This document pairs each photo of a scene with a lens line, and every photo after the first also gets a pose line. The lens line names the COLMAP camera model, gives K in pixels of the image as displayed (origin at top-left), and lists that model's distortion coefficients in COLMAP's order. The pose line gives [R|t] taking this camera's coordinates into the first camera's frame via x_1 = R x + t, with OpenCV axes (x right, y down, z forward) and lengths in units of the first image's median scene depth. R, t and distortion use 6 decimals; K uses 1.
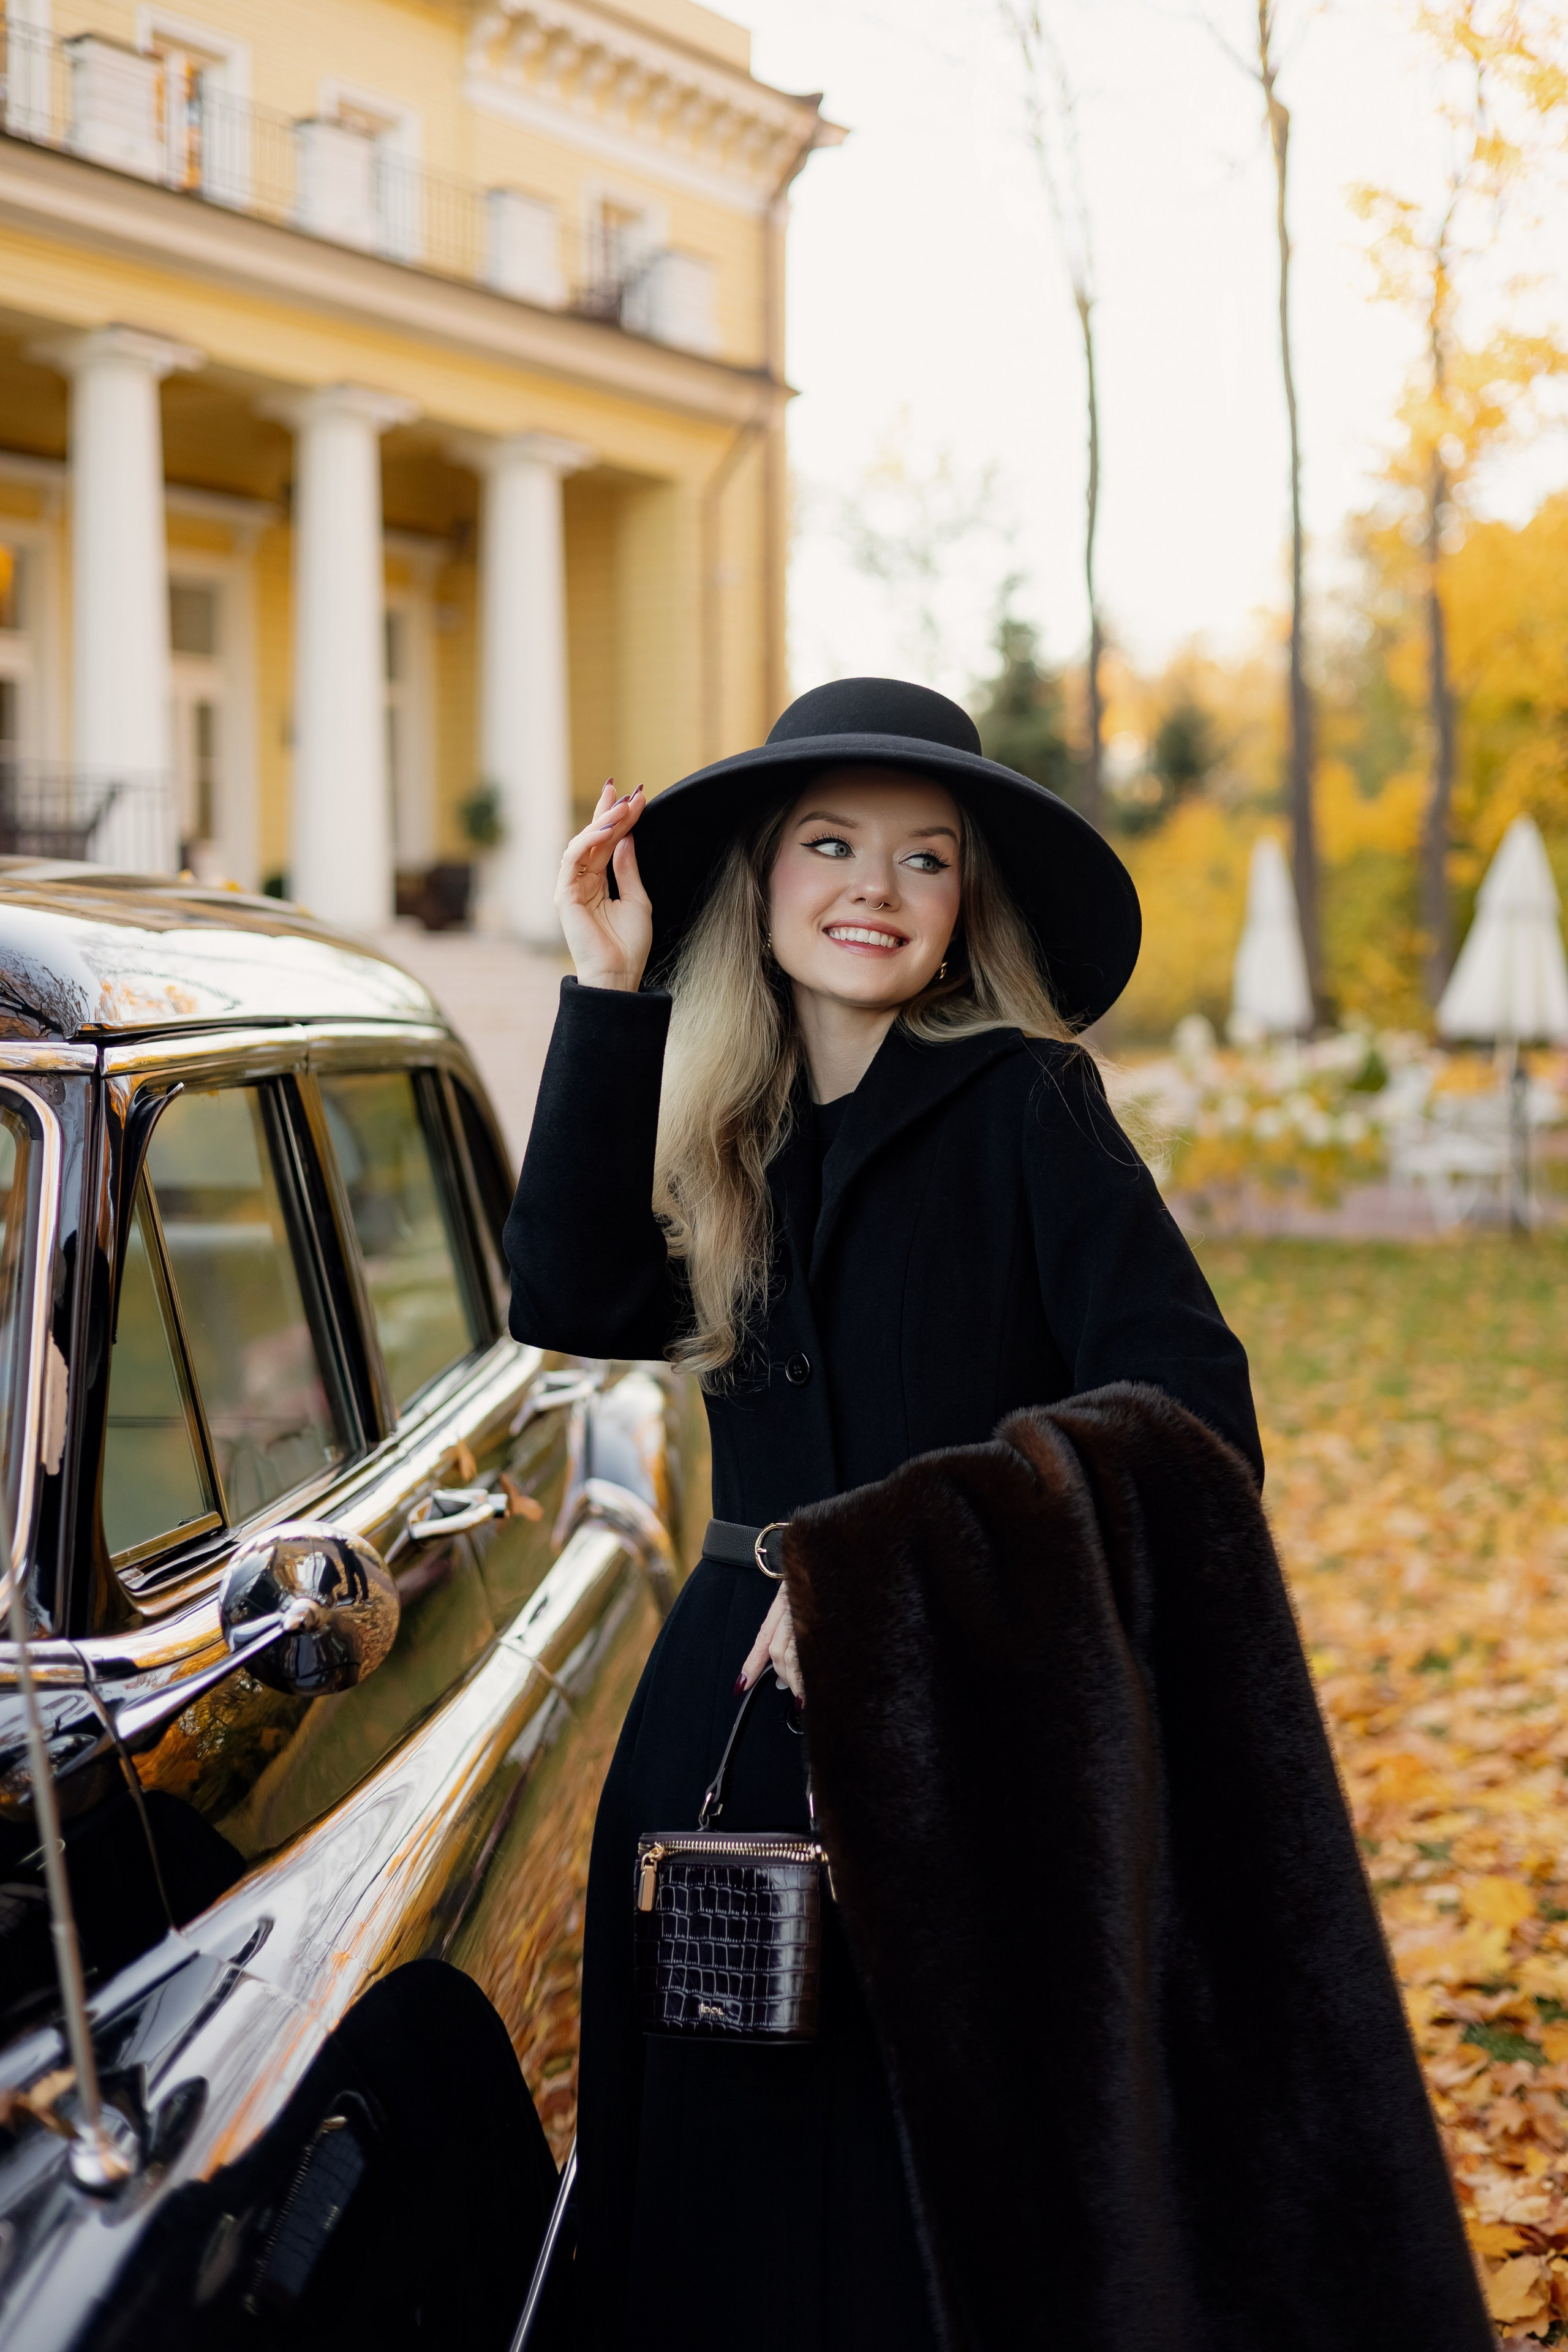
lens RADIAL K [[3322.7, 0, 784.0], [0, 3322.7, 1176.0], [0, 0, 1]] dist [-0.008628, -0.087556]
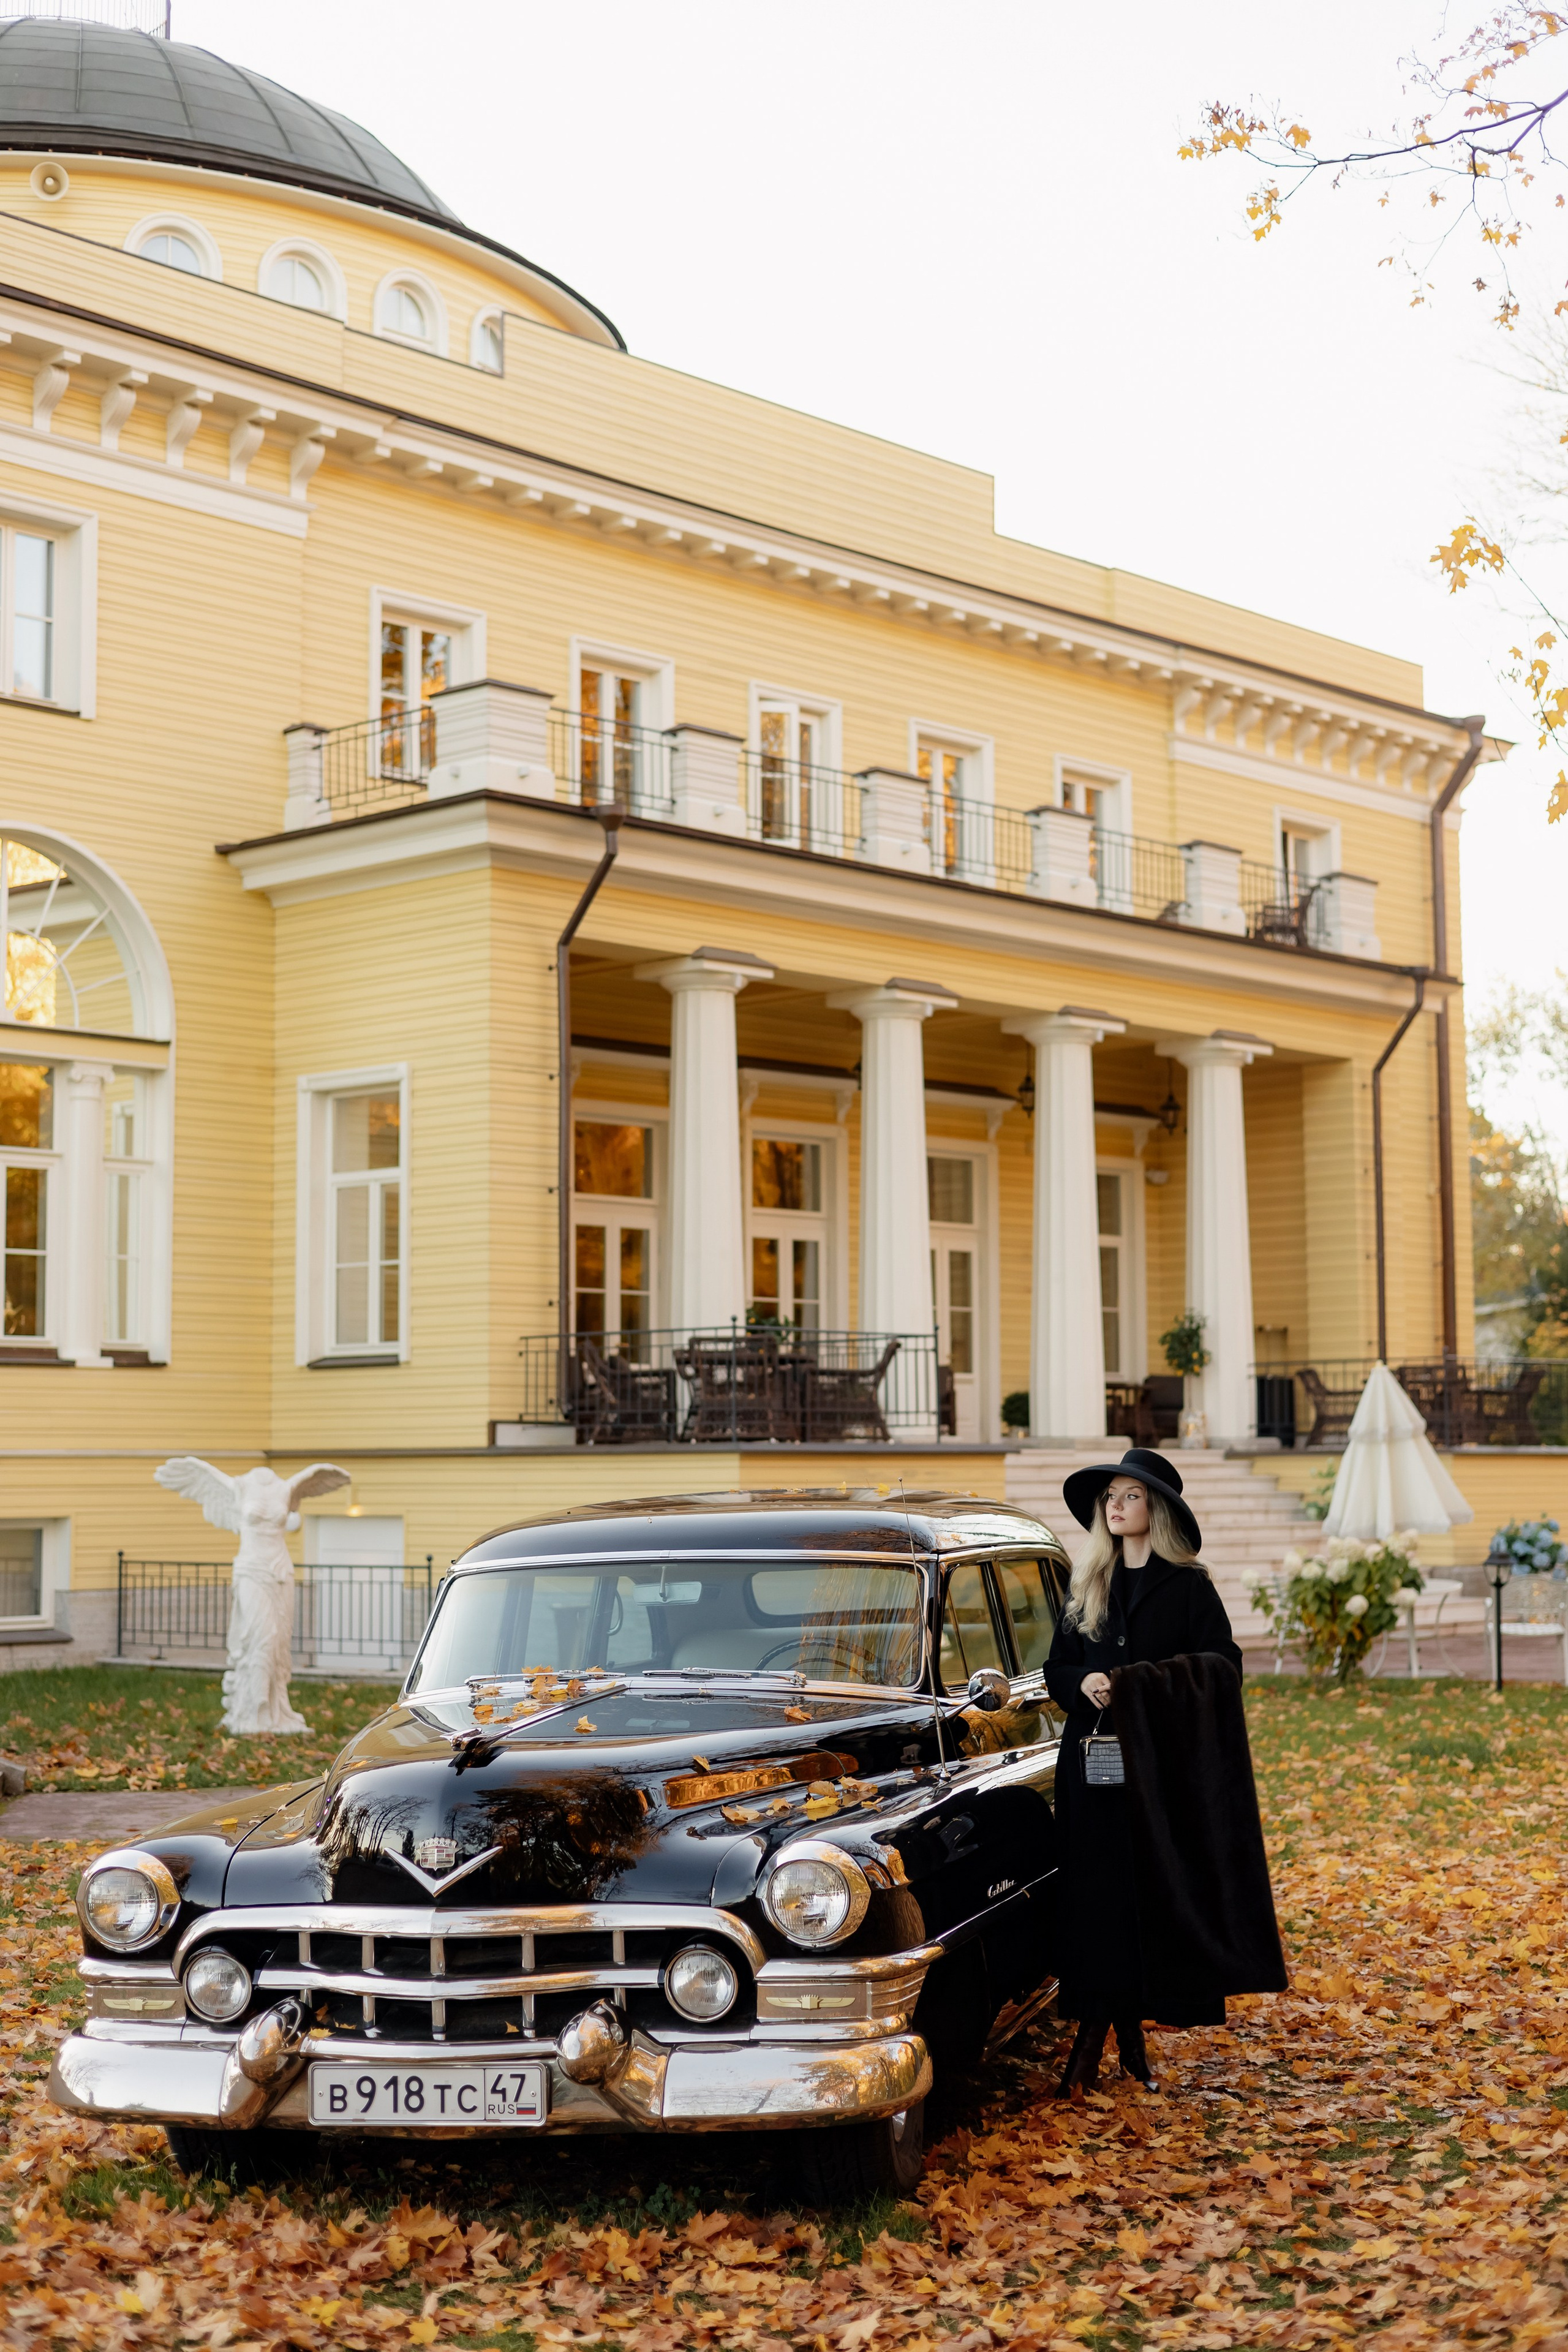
lens RADIAL K [[3322.7, 0, 784.0], [0, 3322.7, 1176.0], [0, 0, 1]] dist [-0.008628, -0.087556]
pose [[0.974918, -0.021475, -0.221526, 0.036567], [-0.010866, 0.989555, -0.143748, 0.006238], [0.222299, 0.142549, 0.964501, -0.213264]]
